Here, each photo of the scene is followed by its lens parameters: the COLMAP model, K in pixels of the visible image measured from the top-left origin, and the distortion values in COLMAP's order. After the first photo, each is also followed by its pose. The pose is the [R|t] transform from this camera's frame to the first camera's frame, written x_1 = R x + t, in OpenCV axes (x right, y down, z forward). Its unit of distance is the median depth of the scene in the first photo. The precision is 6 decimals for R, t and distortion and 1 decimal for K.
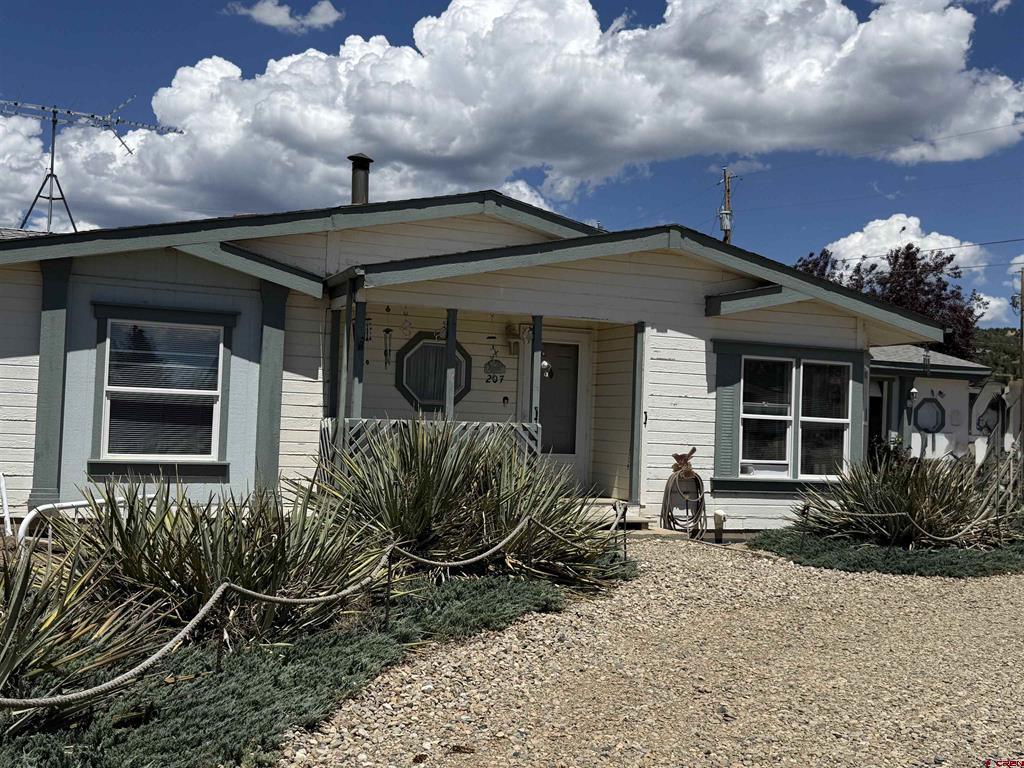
lens RADIAL K [[1091.8, 0, 511.6], [0, 1091.8, 384.4], [0, 0, 1]] dist [0.025514, 0.000000]
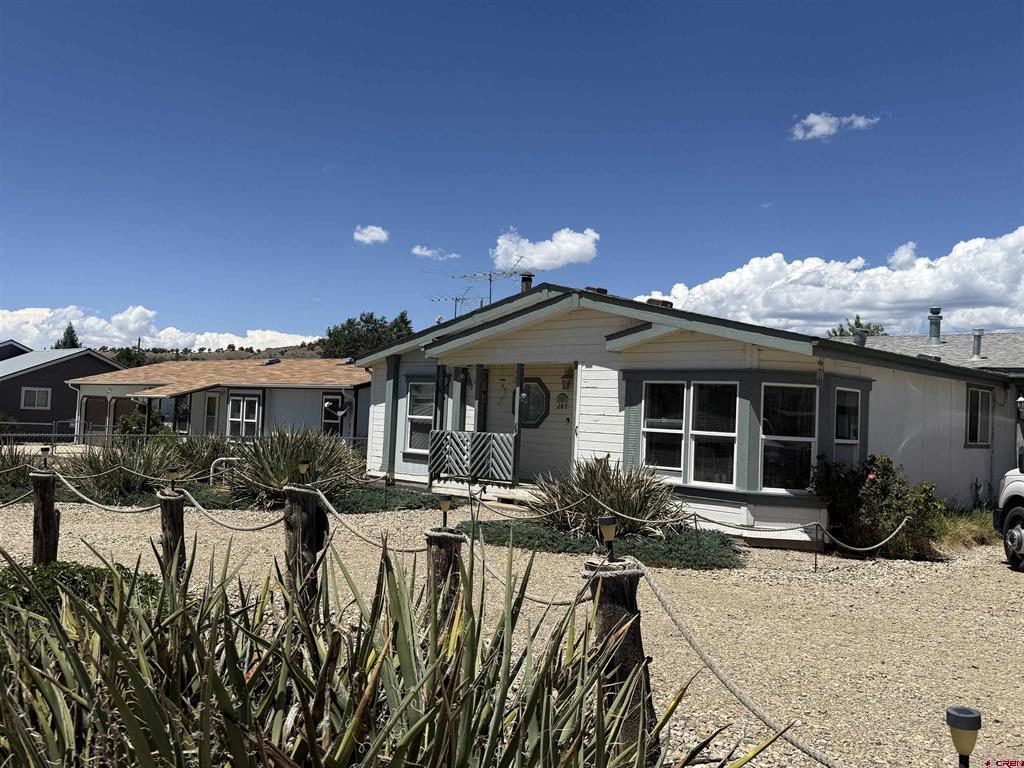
lens RADIAL K [[900.4, 0, 511.6], [0, 900.4, 382.7], [0, 0, 1]] dist [-0.009483, -0.000737]
pose [[0.379585, -0.063193, -0.922996, 1.102345], [-0.020428, 0.996849, -0.076650, 0.057278], [0.924931, 0.047950, 0.377098, 0.473343]]
